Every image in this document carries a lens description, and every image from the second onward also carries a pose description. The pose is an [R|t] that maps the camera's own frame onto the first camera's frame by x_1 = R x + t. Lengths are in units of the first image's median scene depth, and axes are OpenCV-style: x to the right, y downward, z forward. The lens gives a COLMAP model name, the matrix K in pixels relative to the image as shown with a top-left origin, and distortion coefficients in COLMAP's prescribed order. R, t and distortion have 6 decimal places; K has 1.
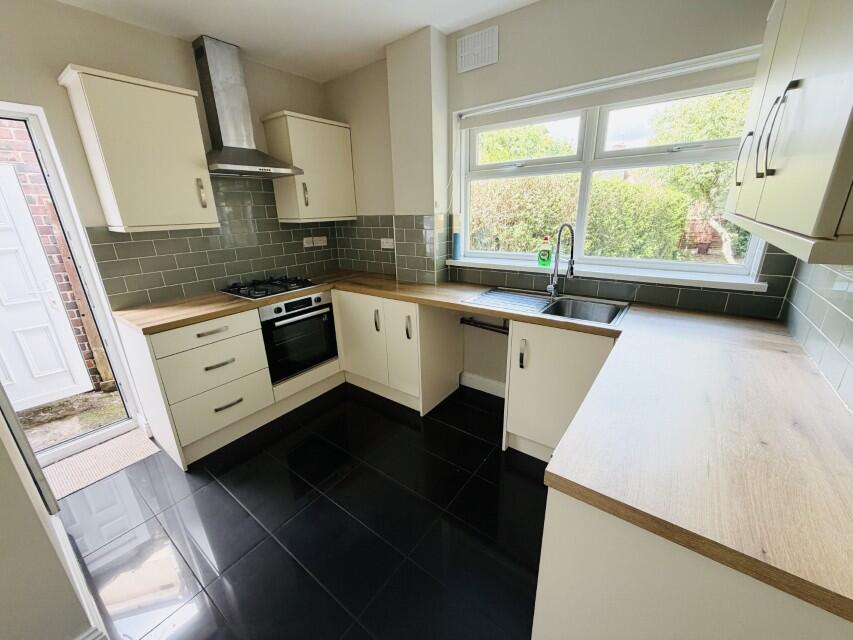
lens RADIAL K [[338.3, 0, 424.0], [0, 338.3, 320.5], [0, 0, 1]] dist [0.000793, -0.000105]
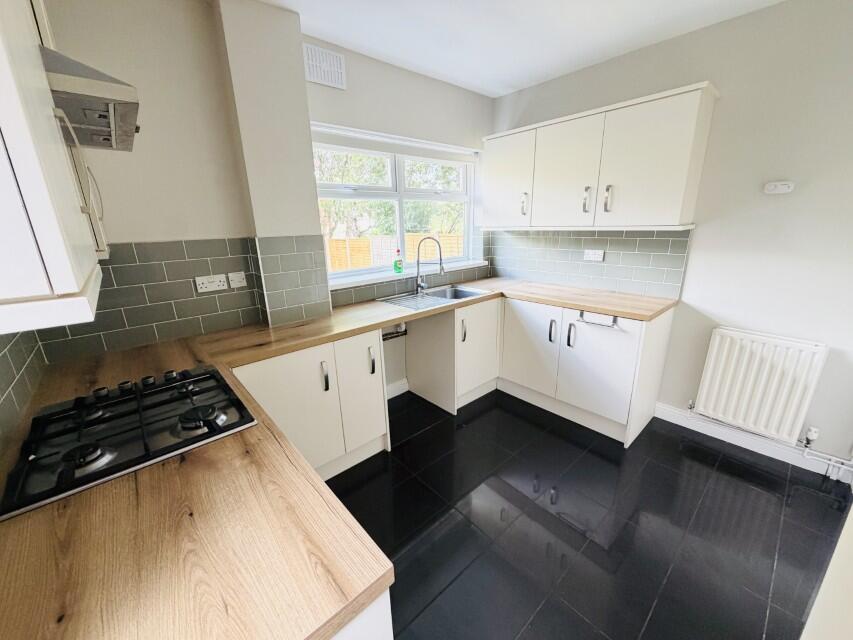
lens RADIAL K [[338.3, 0, 428.6], [0, 338.3, 323.3], [0, 0, 1]] dist [0.000793, -0.000105]
pose [[0.194155, -0.257675, 0.946524, -0.842562], [0.330740, 0.925584, 0.184132, -0.183846], [-0.923534, 0.277304, 0.264931, 0.627308]]
